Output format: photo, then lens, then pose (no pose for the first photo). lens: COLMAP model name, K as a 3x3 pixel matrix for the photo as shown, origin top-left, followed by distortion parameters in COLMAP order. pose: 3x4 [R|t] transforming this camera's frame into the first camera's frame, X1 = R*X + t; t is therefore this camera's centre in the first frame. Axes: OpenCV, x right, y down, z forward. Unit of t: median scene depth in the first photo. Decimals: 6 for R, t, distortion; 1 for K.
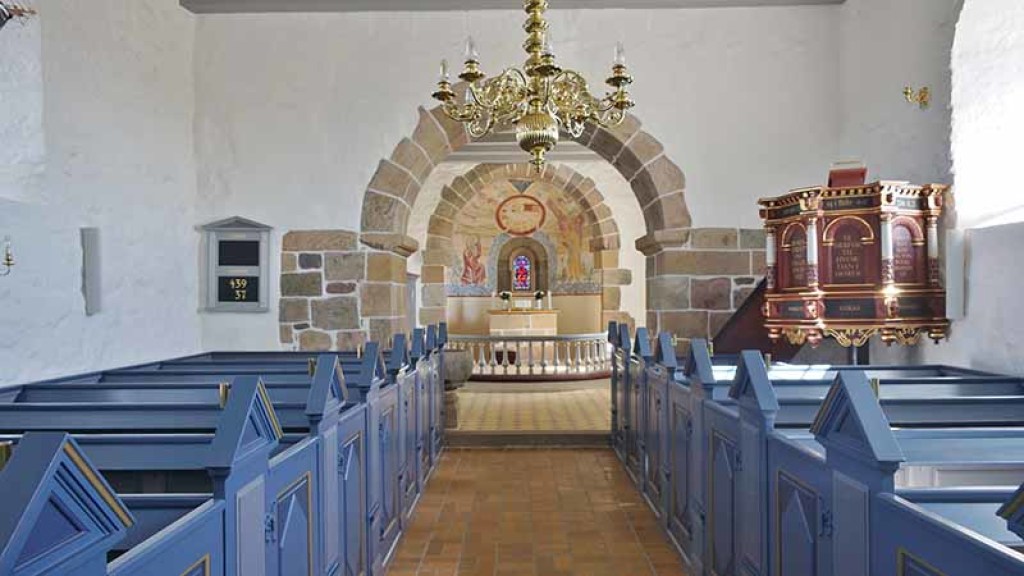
lens RADIAL K [[695.6, 0, 513.0], [0, 695.6, 303.0], [0, 0, 1]] dist [-0.006676, 0.001418]
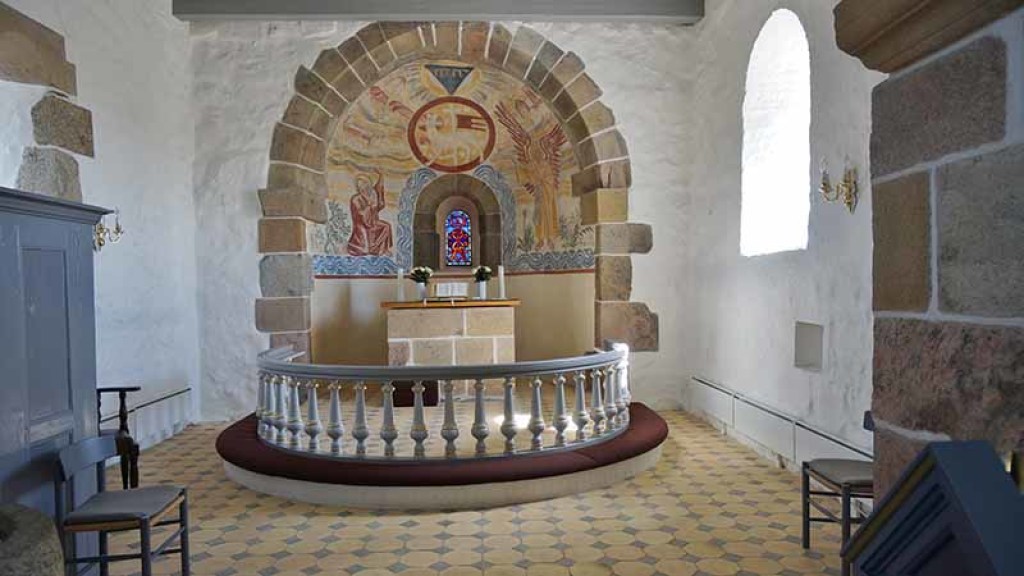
lens RADIAL K [[695.6, 0, 516.6], [0, 695.6, 291.0], [0, 0, 1]] dist [-0.006676, 0.001418]
pose [[0.998412, -0.007868, 0.055773, 0.061126], [0.007735, 0.999967, 0.002609, 0.002209], [-0.055792, -0.002174, 0.998440, 0.823387]]
